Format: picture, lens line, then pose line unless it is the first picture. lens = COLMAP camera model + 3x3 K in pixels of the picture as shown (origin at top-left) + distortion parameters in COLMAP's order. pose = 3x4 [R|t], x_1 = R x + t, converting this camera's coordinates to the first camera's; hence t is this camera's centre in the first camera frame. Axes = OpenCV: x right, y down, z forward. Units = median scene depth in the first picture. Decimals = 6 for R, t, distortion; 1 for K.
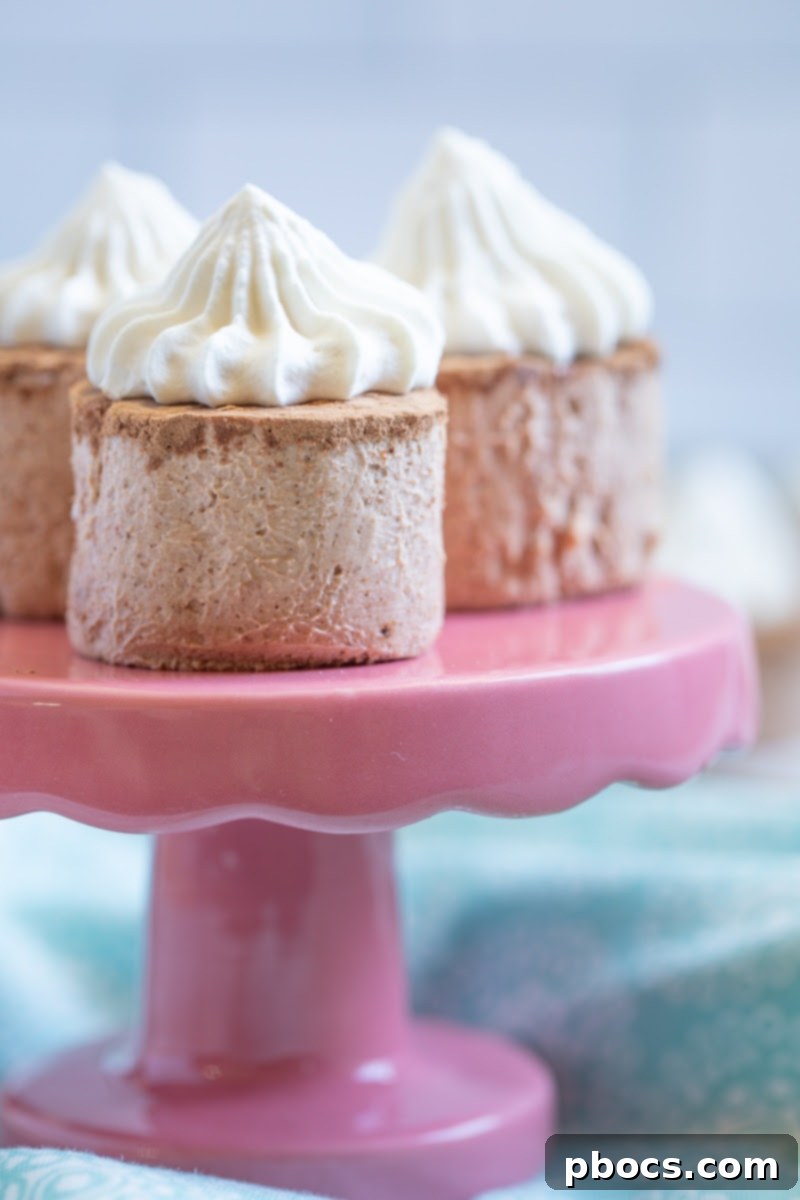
lens RADIAL K [[4369.9, 0, 400.0], [0, 4369.9, 600.0], [0, 0, 1]] dist [-0.043130, 2.569595]
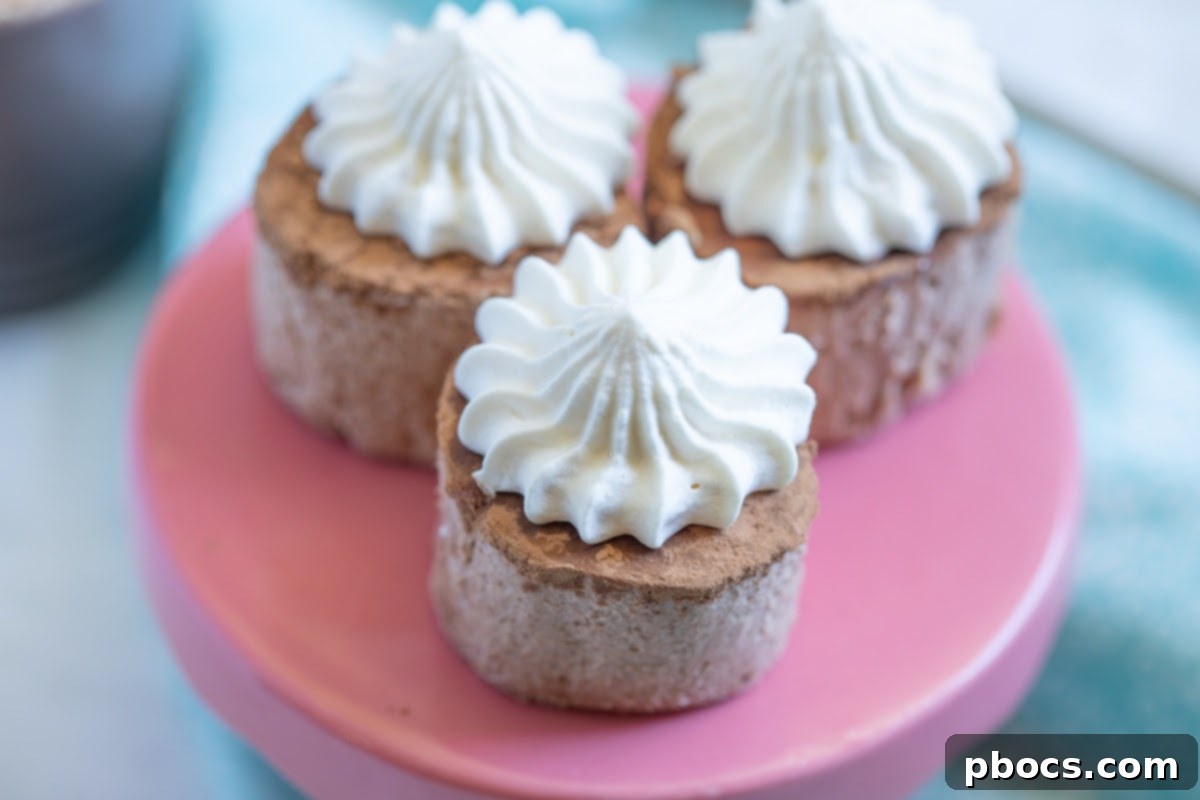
lens RADIAL K [[4369.9, 0, 600.0], [0, 4369.9, 400.0], [0, 0, 1]] dist [-0.043130, 2.569595]
pose [[0.998868, 0.015047, 0.045127, -0.086512], [-0.040648, 0.762772, 0.645389, -0.717261], [-0.024711, -0.646493, 0.762520, 0.255775]]
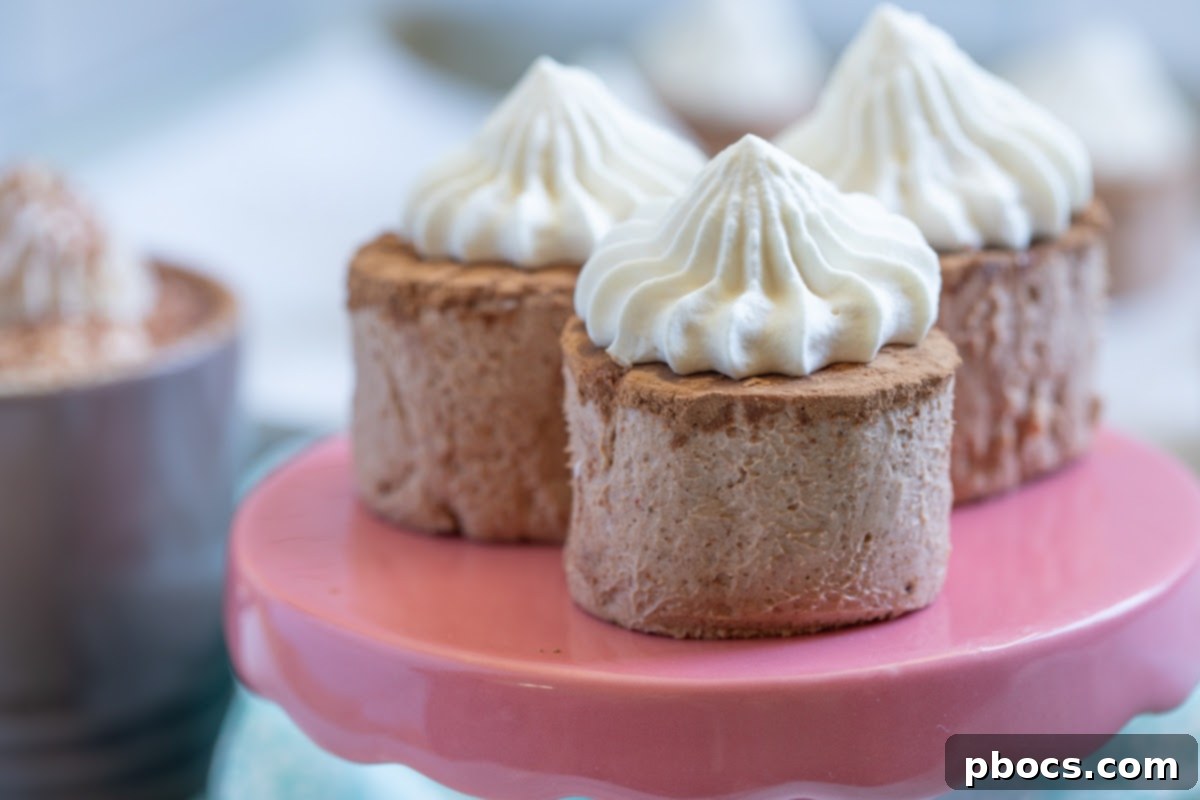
lens RADIAL K [[4369.9, 0, 600.0], [0, 4369.9, 400.0], [0, 0, 1]] dist [-0.043130, 2.569595]
pose [[0.994020, -0.051338, 0.096373, -0.167323], [0.037136, 0.988915, 0.143763, -0.181046], [-0.102685, -0.139325, 0.984908, 0.041336]]
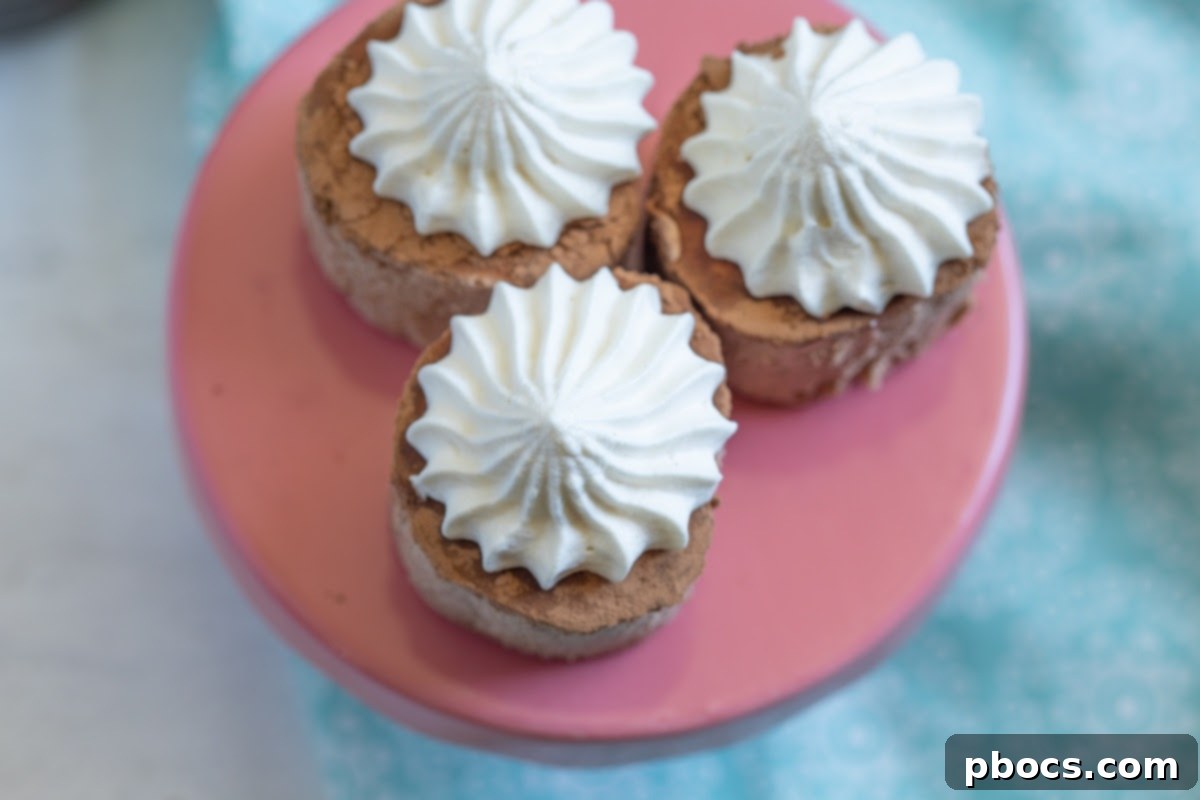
lens RADIAL K [[4369.9, 0, 600.0], [0, 4369.9, 400.0], [0, 0, 1]] dist [-0.043130, 2.569595]
pose [[0.973486, 0.225839, -0.036348, 0.015625], [-0.064575, 0.423759, 0.903470, -1.096457], [0.219442, -0.877169, 0.427107, 0.556449]]
